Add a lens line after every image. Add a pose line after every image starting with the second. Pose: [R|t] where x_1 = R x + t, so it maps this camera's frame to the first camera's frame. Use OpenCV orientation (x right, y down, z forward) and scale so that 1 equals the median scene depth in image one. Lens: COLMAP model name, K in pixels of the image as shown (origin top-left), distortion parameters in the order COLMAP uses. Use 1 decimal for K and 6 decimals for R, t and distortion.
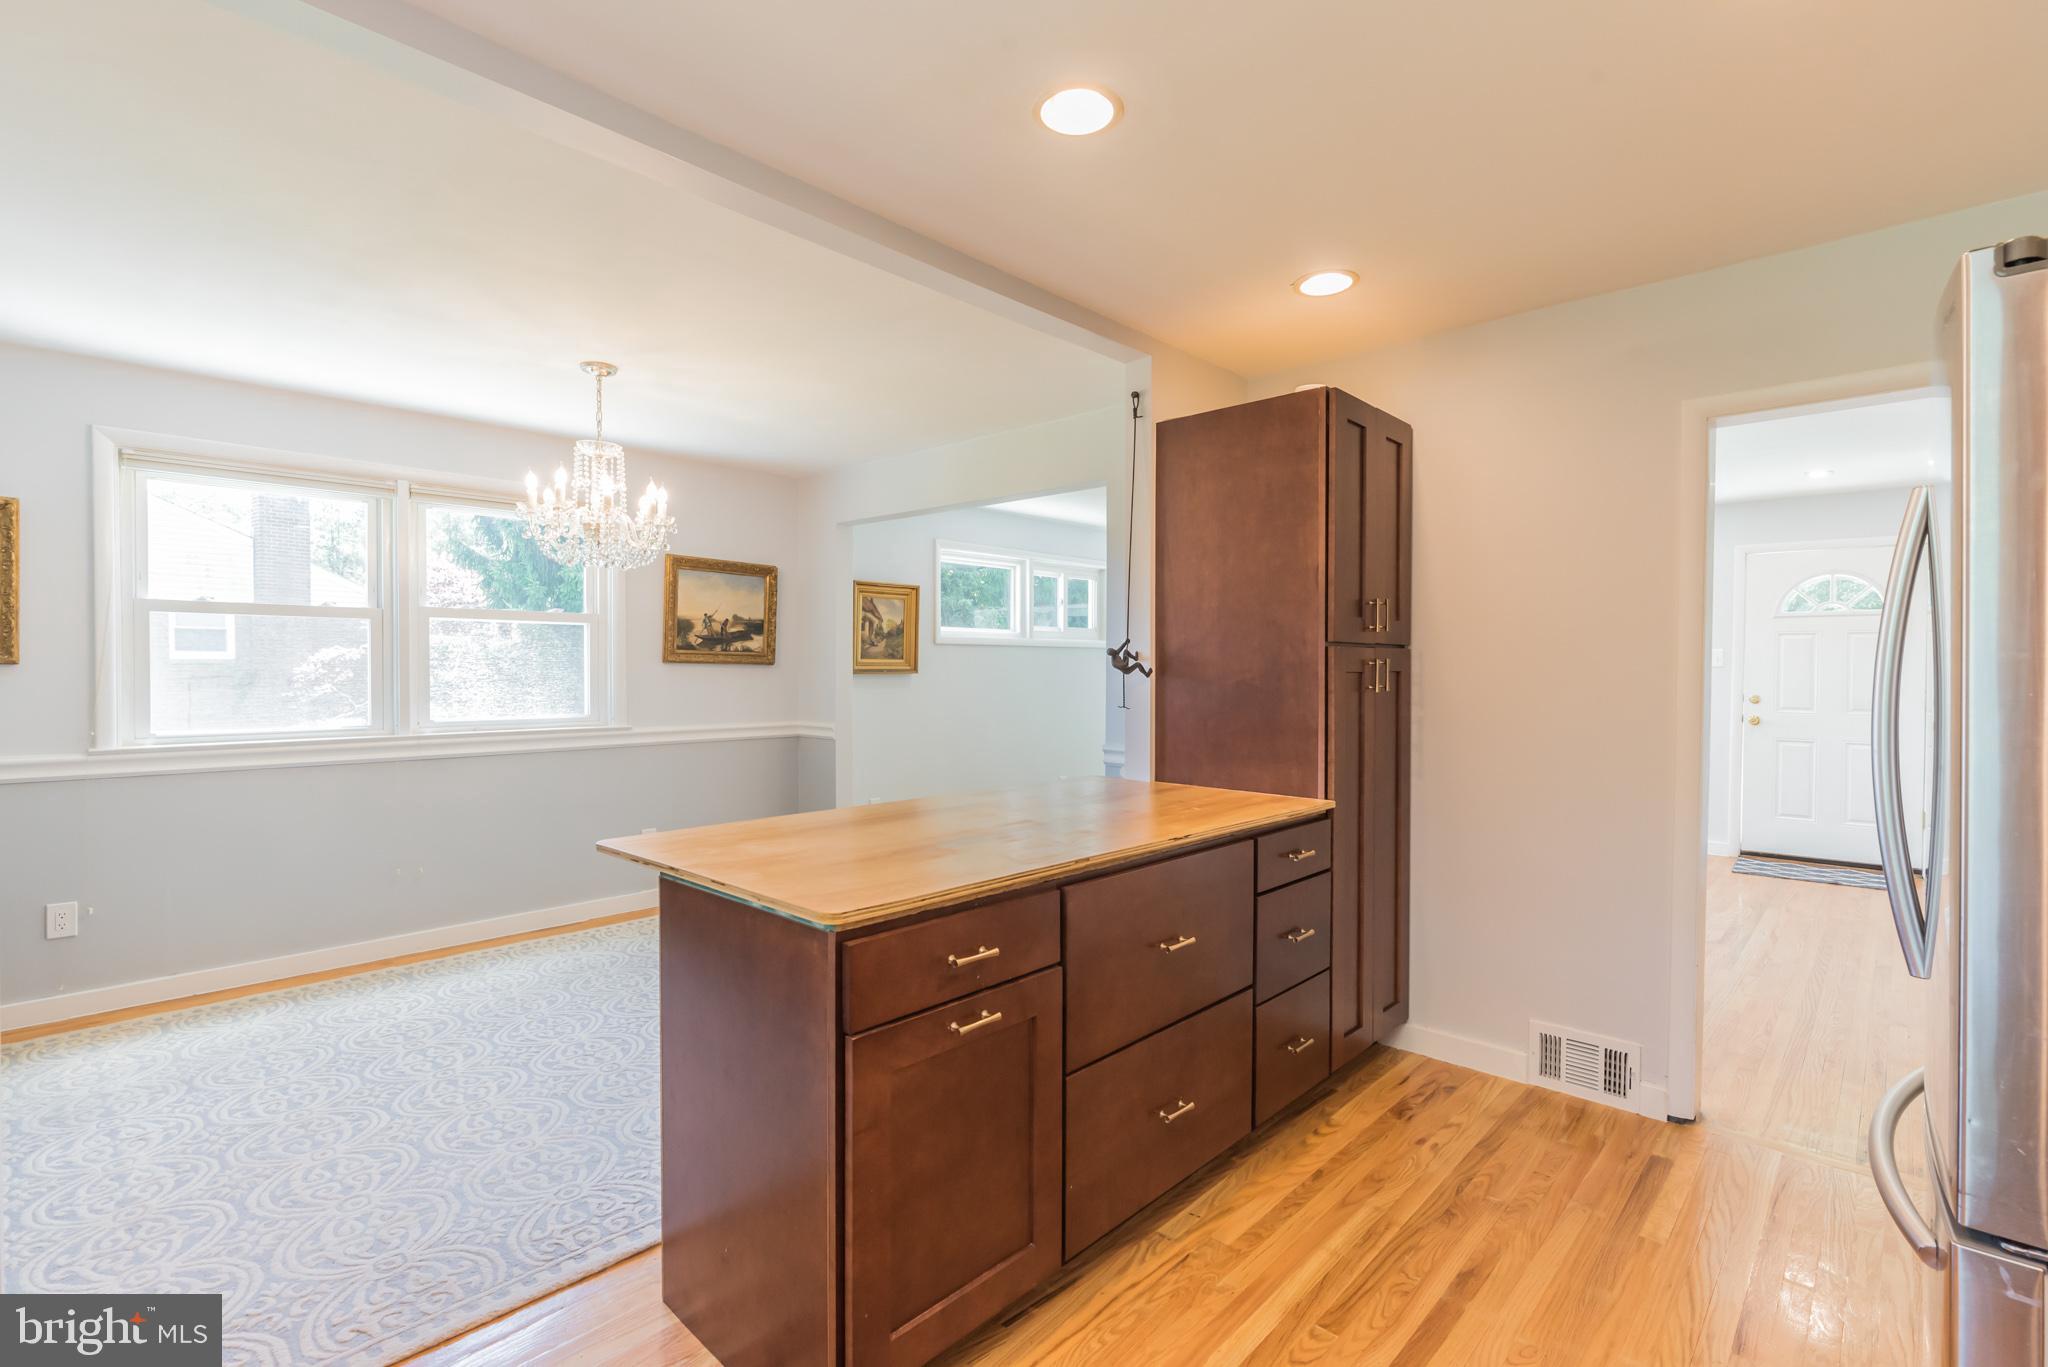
lens RADIAL K [[927.9, 0, 1066.3], [0, 927.9, 695.1], [0, 0, 1]] dist [-0.004767, -0.000664]
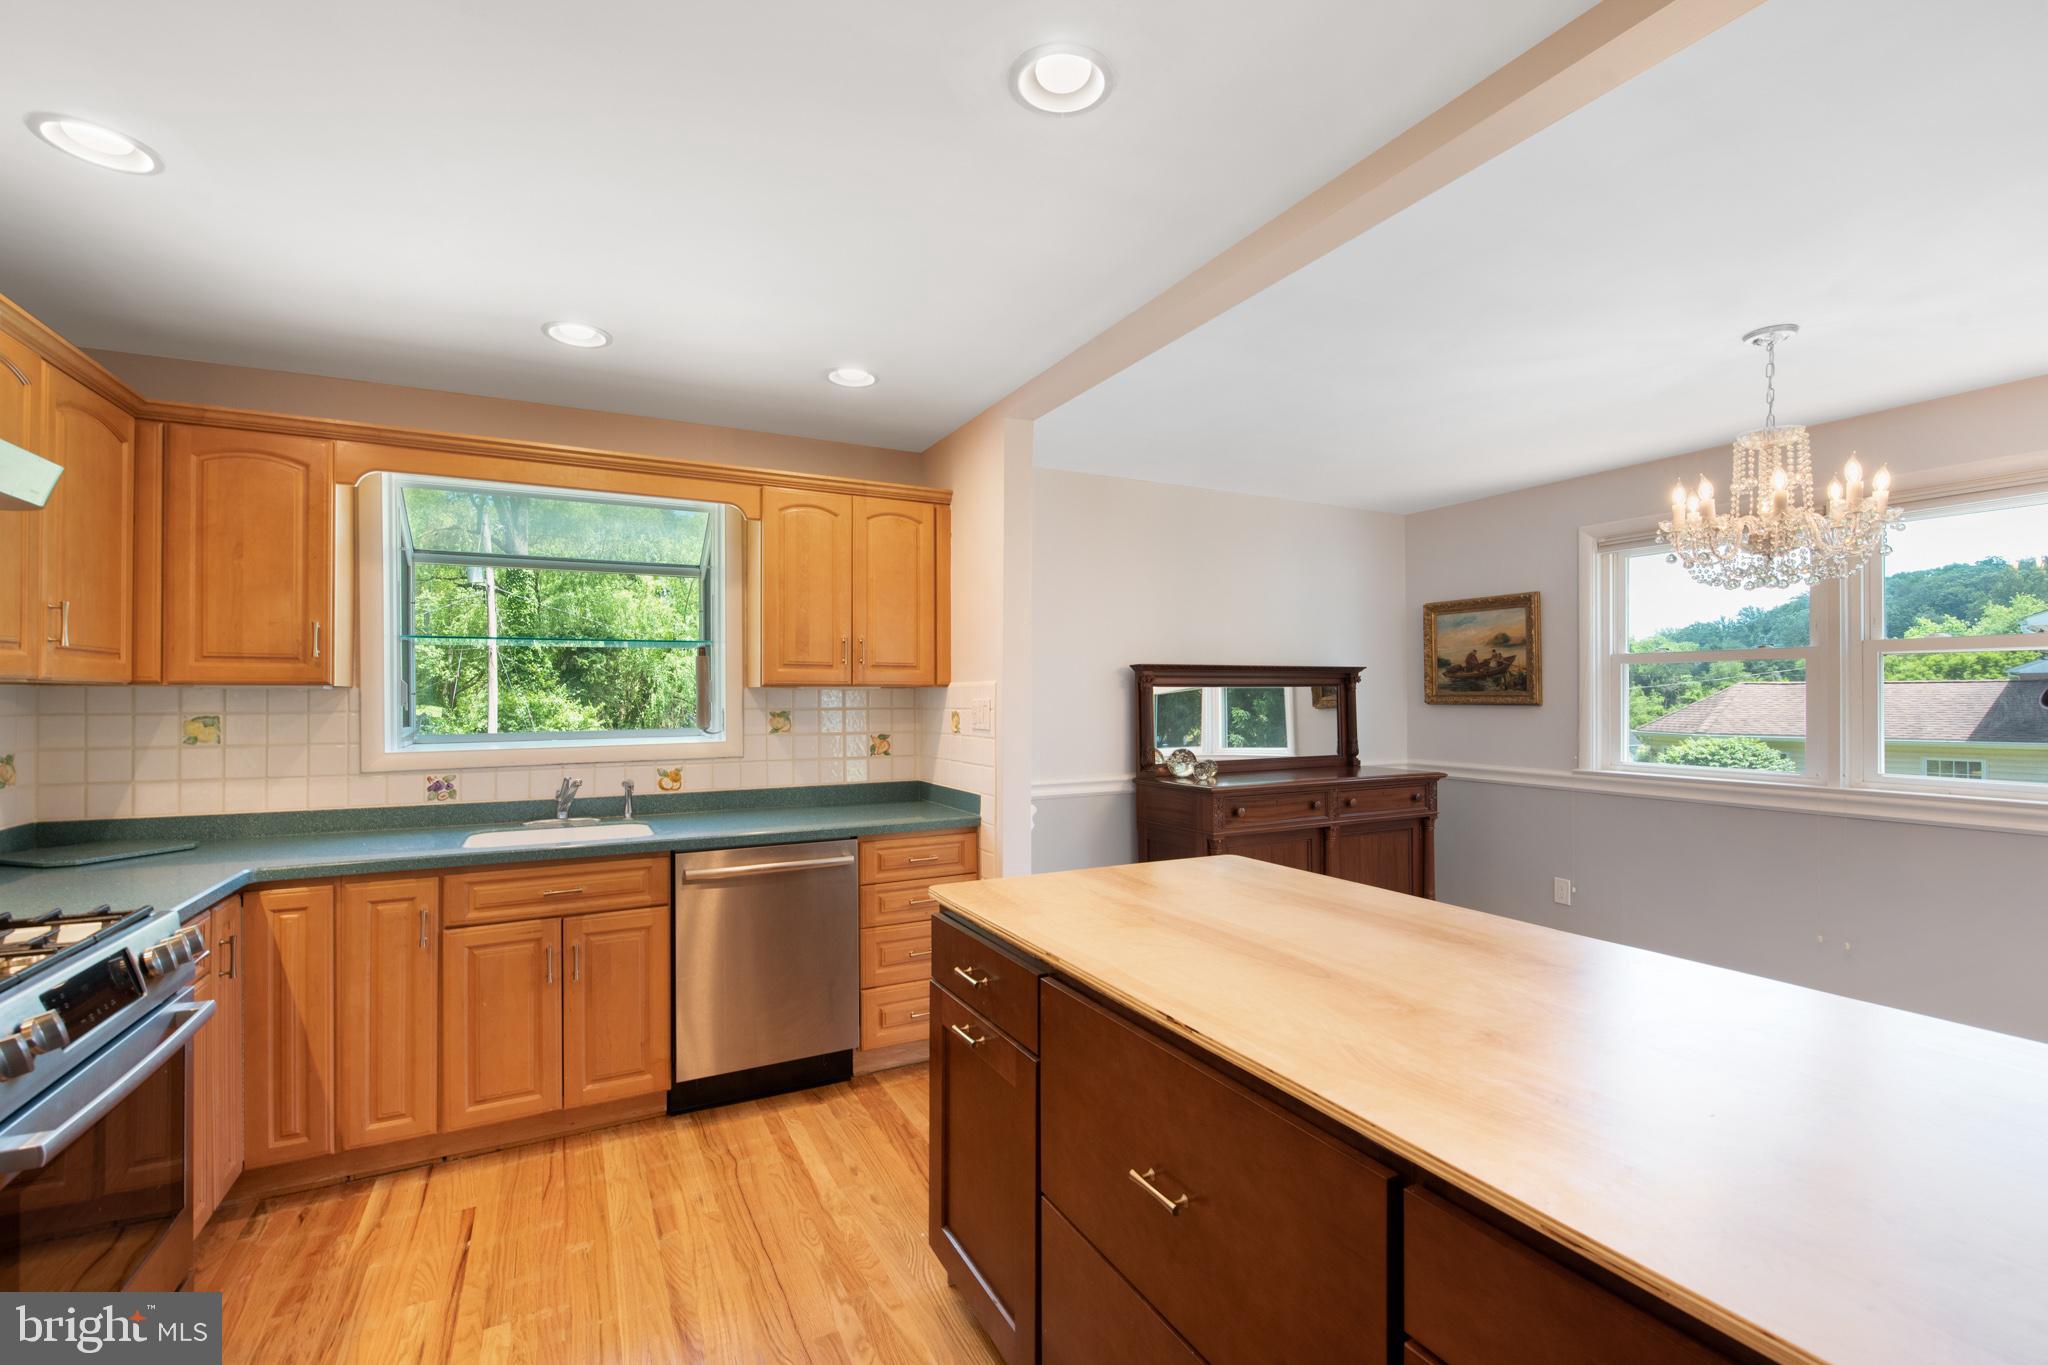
lens RADIAL K [[898.6, 0, 1008.1], [0, 898.6, 689.1], [0, 0, 1]] dist [0.004040, 0.000636]
pose [[-0.354975, -0.008583, -0.934836, 0.303310], [-0.027384, 0.999624, 0.001220, -0.024288], [0.934475, 0.026033, -0.355076, 0.452890]]
